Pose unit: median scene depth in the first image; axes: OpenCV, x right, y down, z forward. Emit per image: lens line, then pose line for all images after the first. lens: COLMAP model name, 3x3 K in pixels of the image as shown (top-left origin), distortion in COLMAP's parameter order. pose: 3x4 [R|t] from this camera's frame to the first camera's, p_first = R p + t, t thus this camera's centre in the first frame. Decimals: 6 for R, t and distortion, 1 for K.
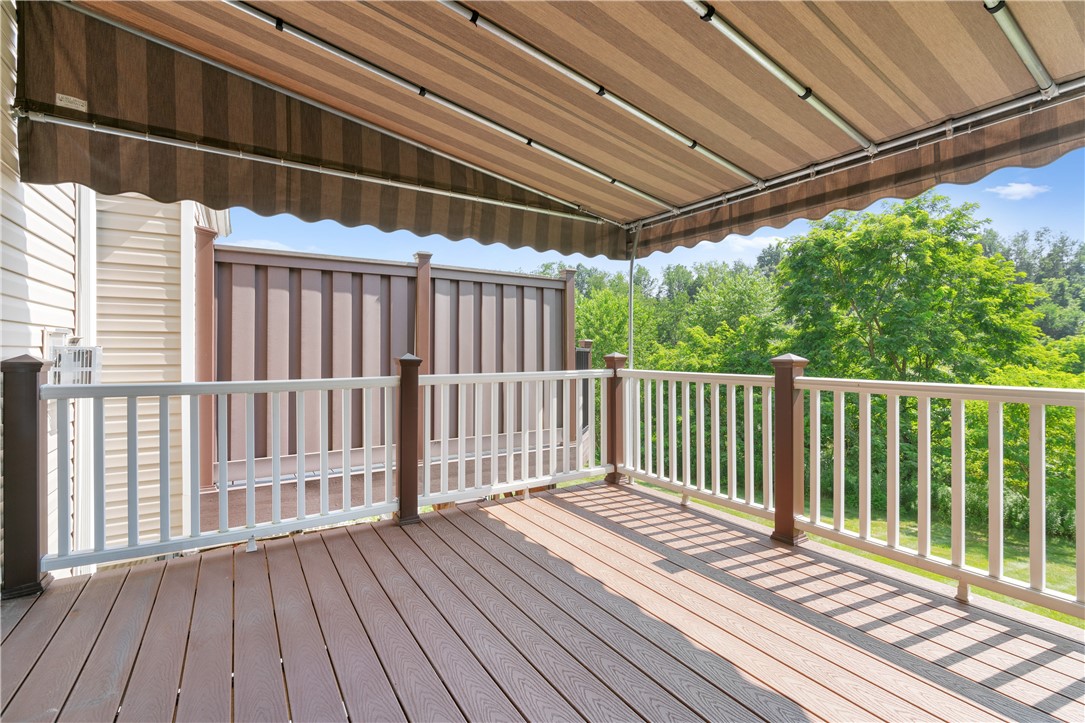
lens RADIAL K [[490.7, 0, 543.9], [0, 490.7, 352.5], [0, 0, 1]] dist [-0.001257, 0.000149]
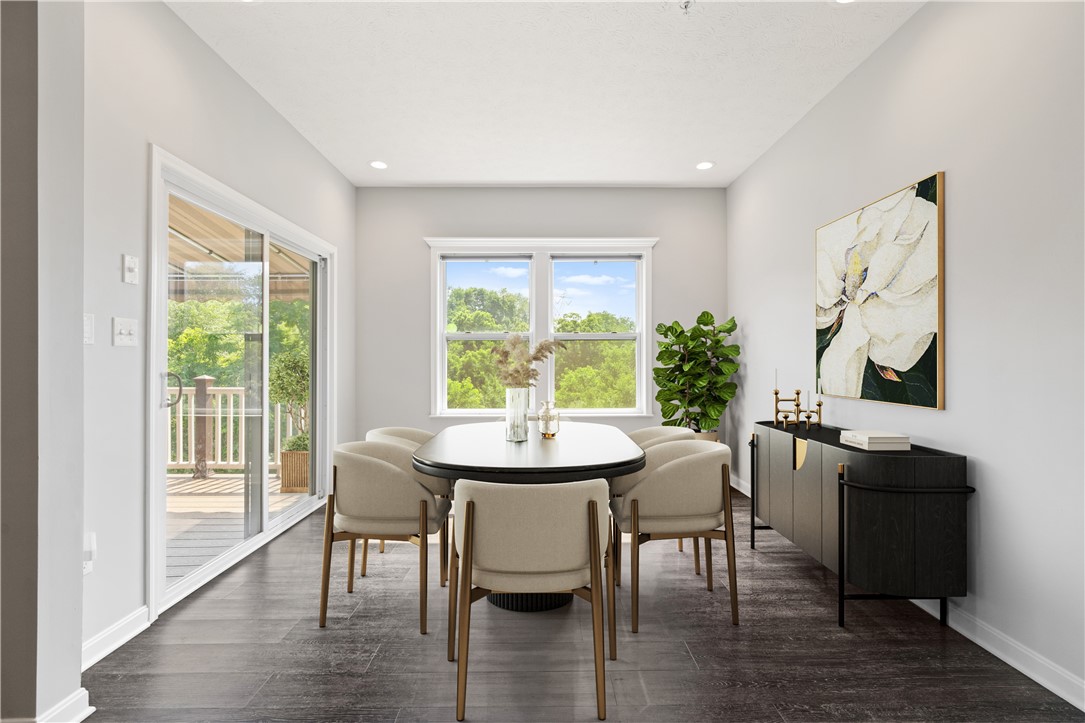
lens RADIAL K [[490.7, 0, 543.9], [0, 490.7, 352.5], [0, 0, 1]] dist [-0.001257, 0.000149]
pose [[0.535316, 0.014744, 0.844523, -0.047610], [0.002162, 0.999820, -0.018825, -0.005780], [-0.844649, 0.011903, 0.535188, -0.135553]]
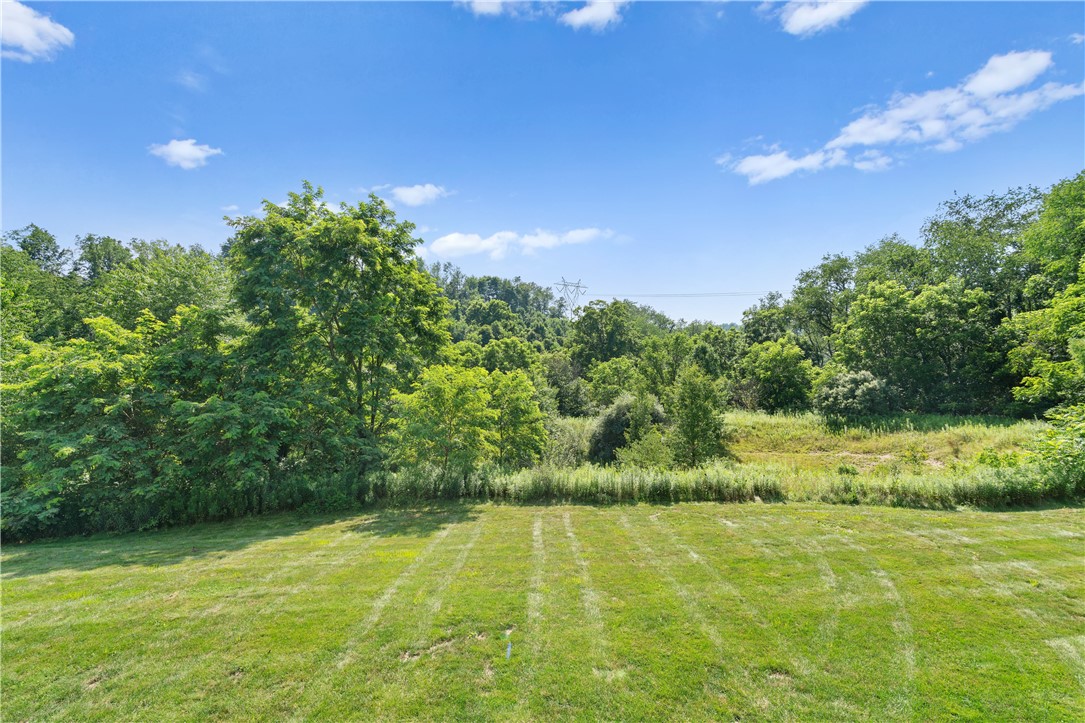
lens RADIAL K [[490.7, 0, 543.9], [0, 490.7, 352.5], [0, 0, 1]] dist [-0.001257, 0.000149]
pose [[0.549739, 0.000850, 0.835336, 0.072083], [-0.001688, 0.999999, 0.000093, -0.000004], [-0.835335, -0.001461, 0.549740, 0.090233]]
